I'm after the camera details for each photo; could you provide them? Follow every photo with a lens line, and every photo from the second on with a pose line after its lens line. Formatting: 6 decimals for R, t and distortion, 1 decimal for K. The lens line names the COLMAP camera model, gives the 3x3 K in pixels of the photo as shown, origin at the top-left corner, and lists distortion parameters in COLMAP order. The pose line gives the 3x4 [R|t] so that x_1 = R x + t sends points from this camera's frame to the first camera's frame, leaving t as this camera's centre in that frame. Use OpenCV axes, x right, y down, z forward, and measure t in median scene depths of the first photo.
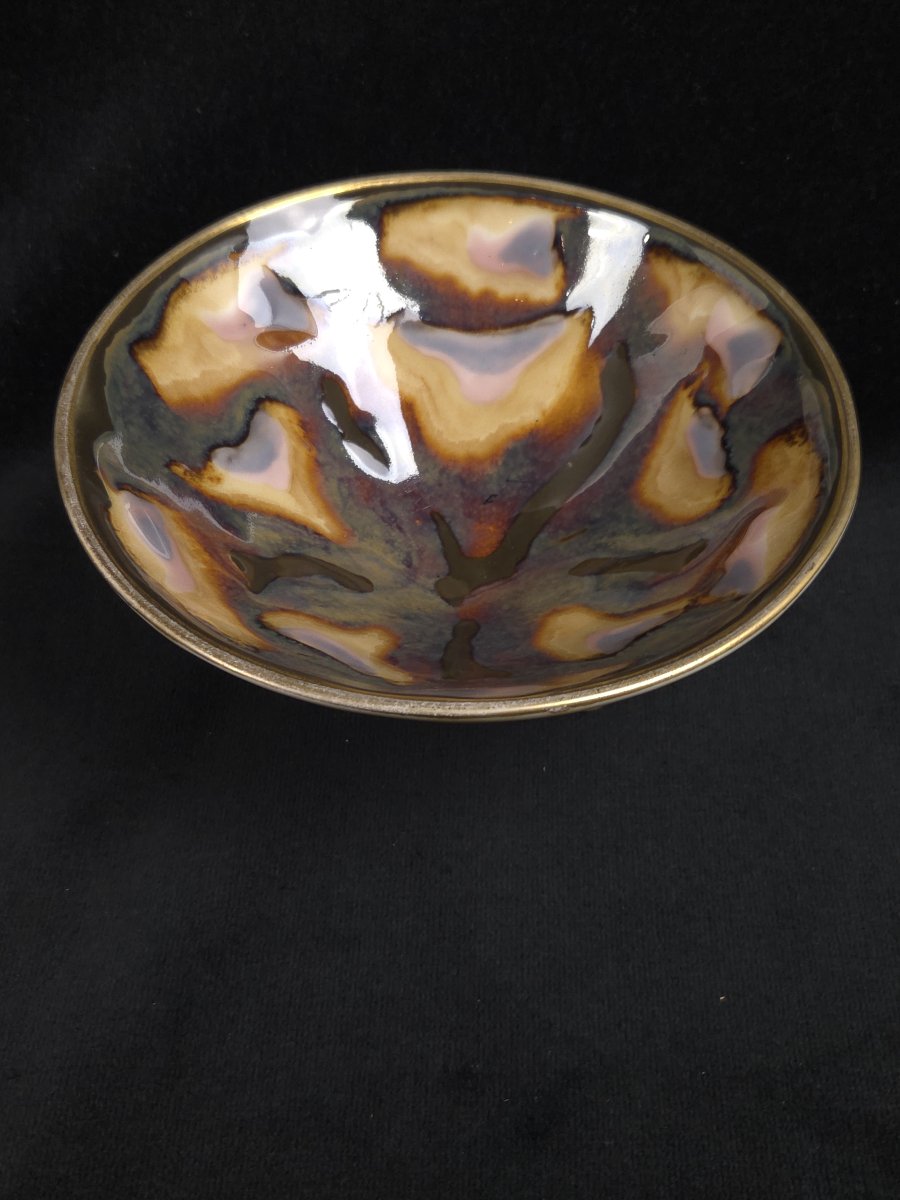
lens RADIAL K [[1394.2, 0, 503.9], [0, 1394.2, 592.9], [0, 0, 1]] dist [0.066136, 0.011004]
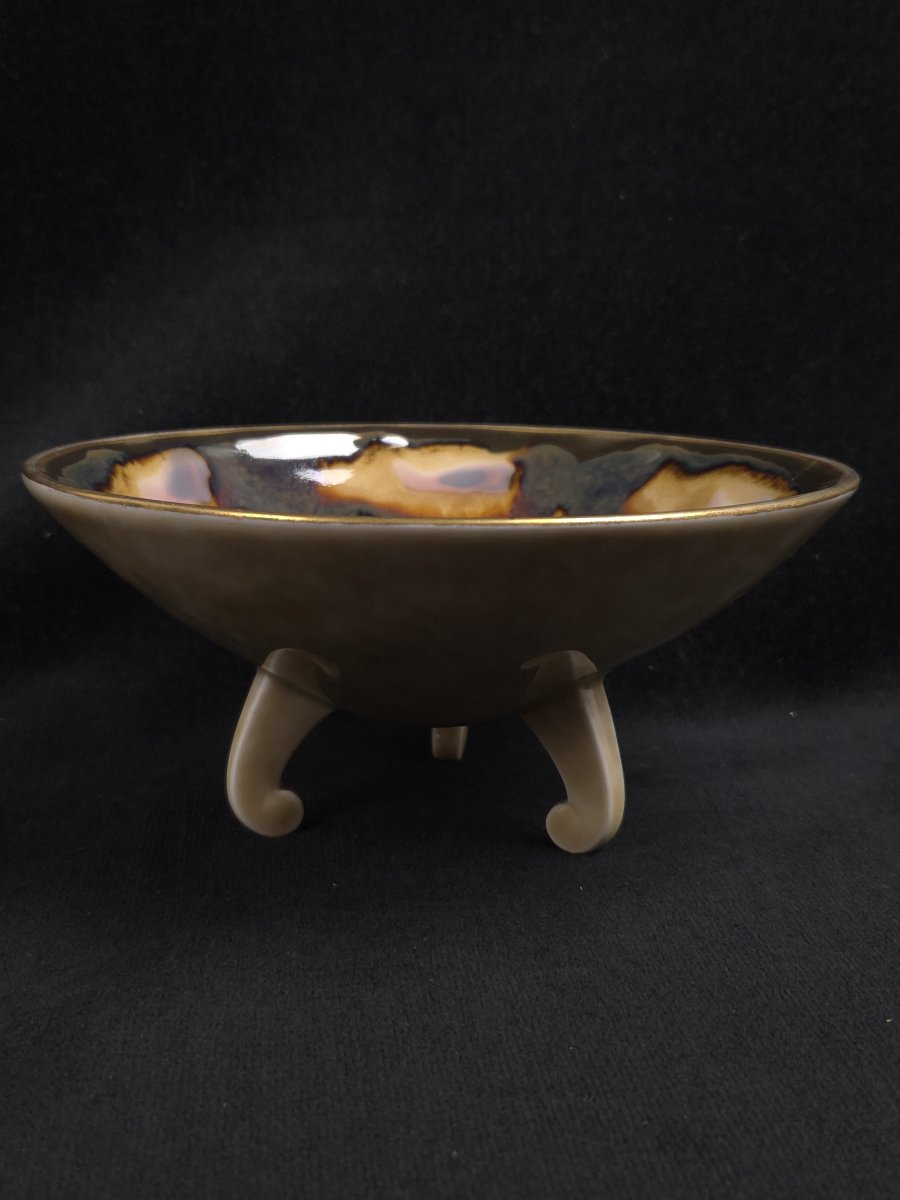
lens RADIAL K [[1394.2, 0, 503.9], [0, 1394.2, 592.9], [0, 0, 1]] dist [0.066136, 0.011004]
pose [[0.985918, -0.059015, 0.156470, -0.144031], [0.142044, 0.789327, -0.597315, 0.508551], [-0.088256, 0.611130, 0.786595, 0.280232]]
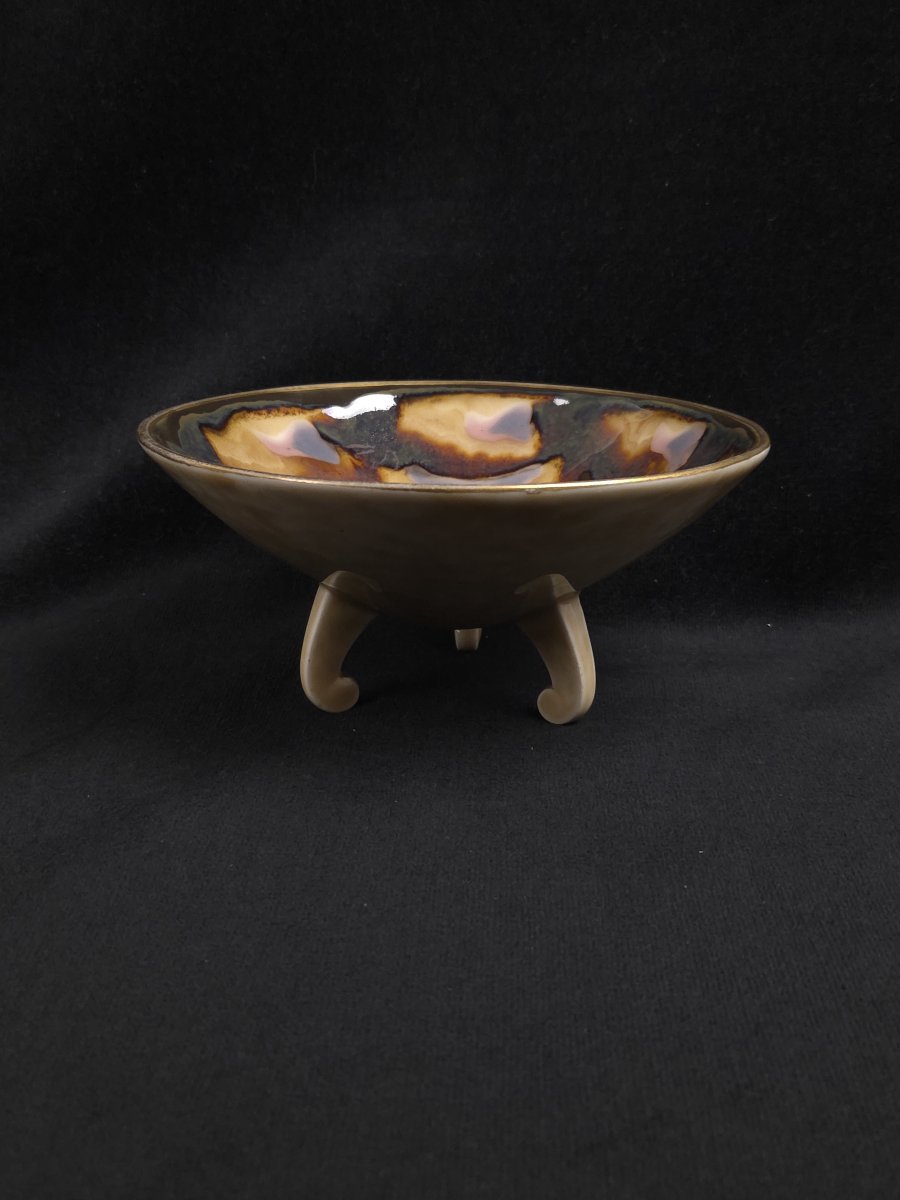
lens RADIAL K [[1387.3, 0, 531.0], [0, 1387.3, 560.8], [0, 0, 1]] dist [0.135865, 0.006039]
pose [[0.999765, -0.014103, 0.016461, 0.014027], [0.020858, 0.832597, -0.553487, 0.662274], [-0.005899, 0.553700, 0.832695, 0.001175]]
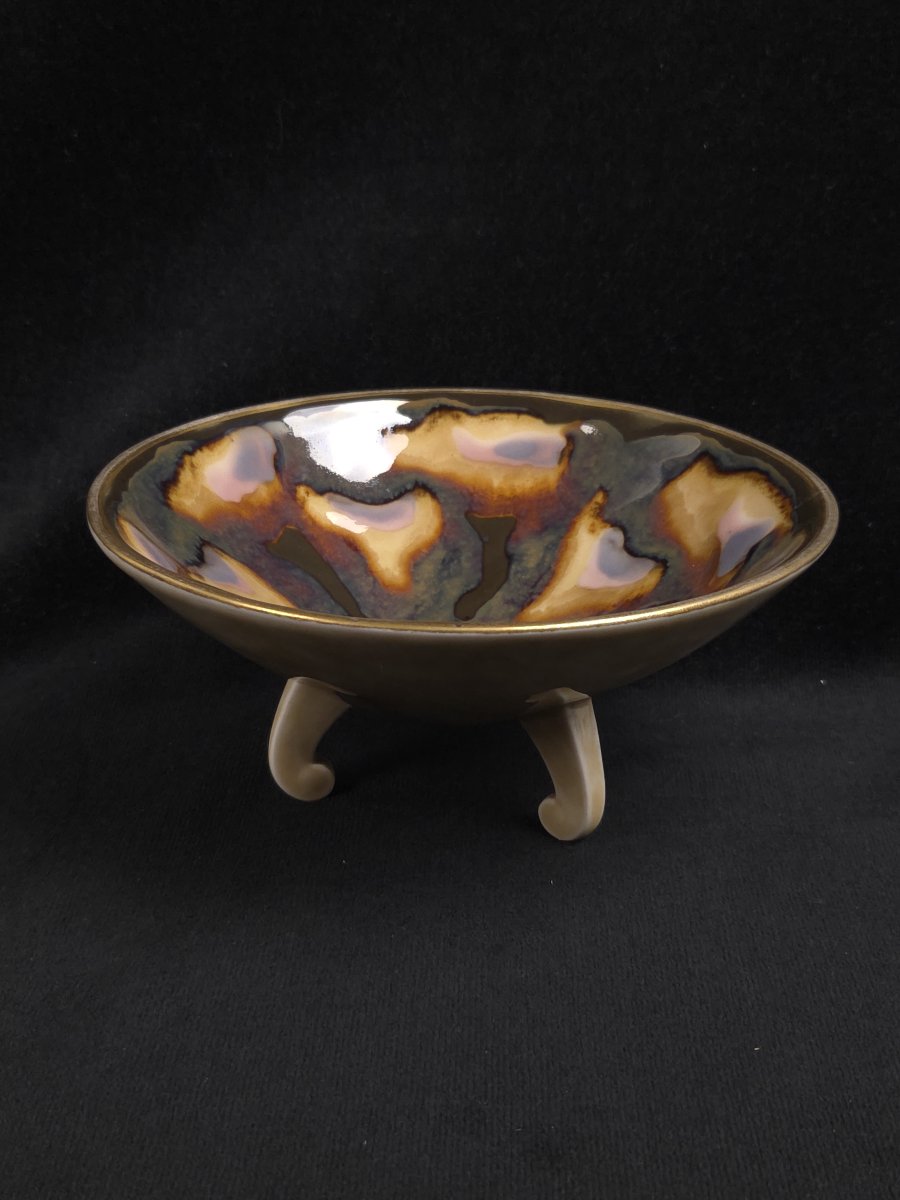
lens RADIAL K [[1523.3, 0, 528.2], [0, 1523.3, 602.8], [0, 0, 1]] dist [0.093922, 0.005677]
pose [[0.999612, -0.022999, 0.015727, 0.001239], [0.027609, 0.893503, -0.448208, 0.454344], [-0.003744, 0.448468, 0.893791, -0.010631]]
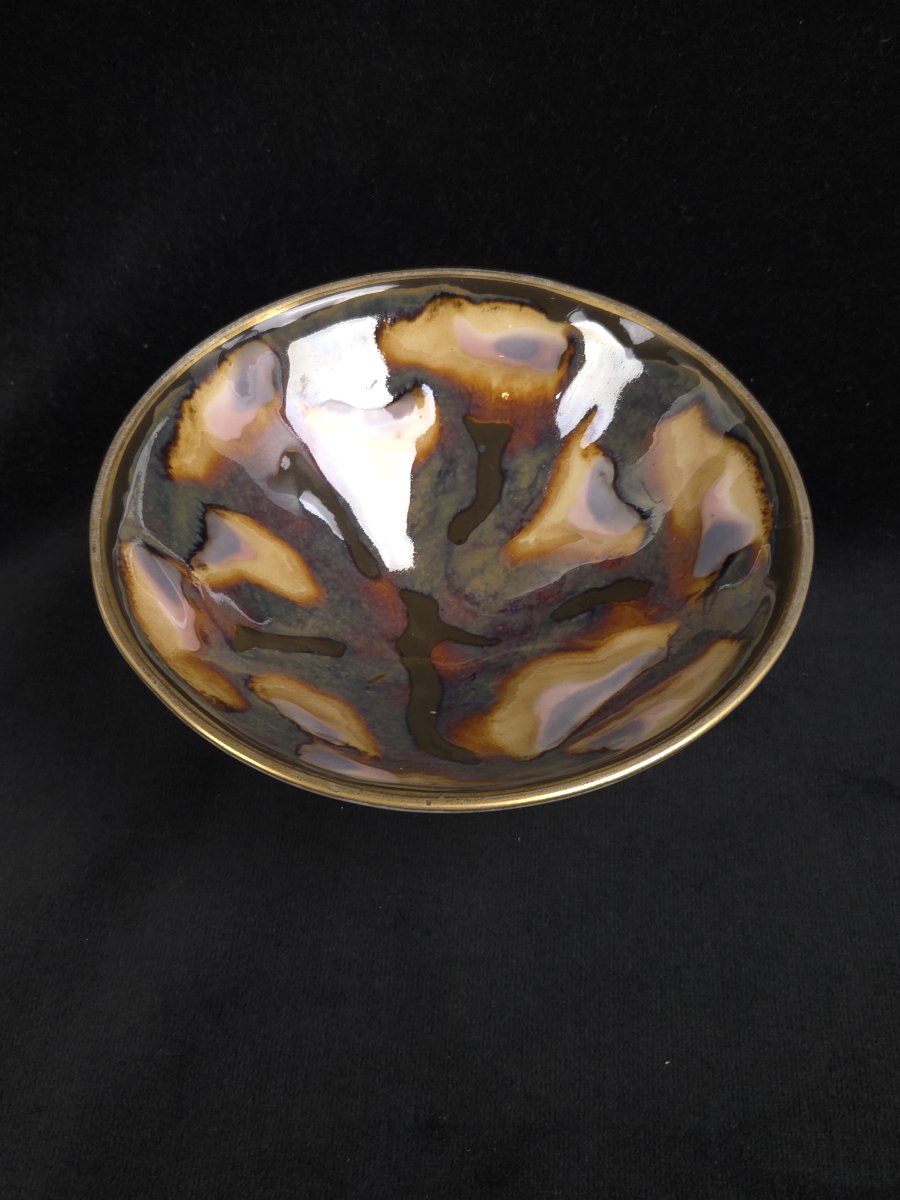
lens RADIAL K [[1394.2, 0, 503.9], [0, 1394.2, 592.9], [0, 0, 1]] dist [0.066136, 0.011004]
pose [[0.999158, 0.029425, -0.028576, 0.046626], [-0.028260, 0.998786, 0.040354, -0.124249], [0.029728, -0.039512, 0.998777, -0.102100]]
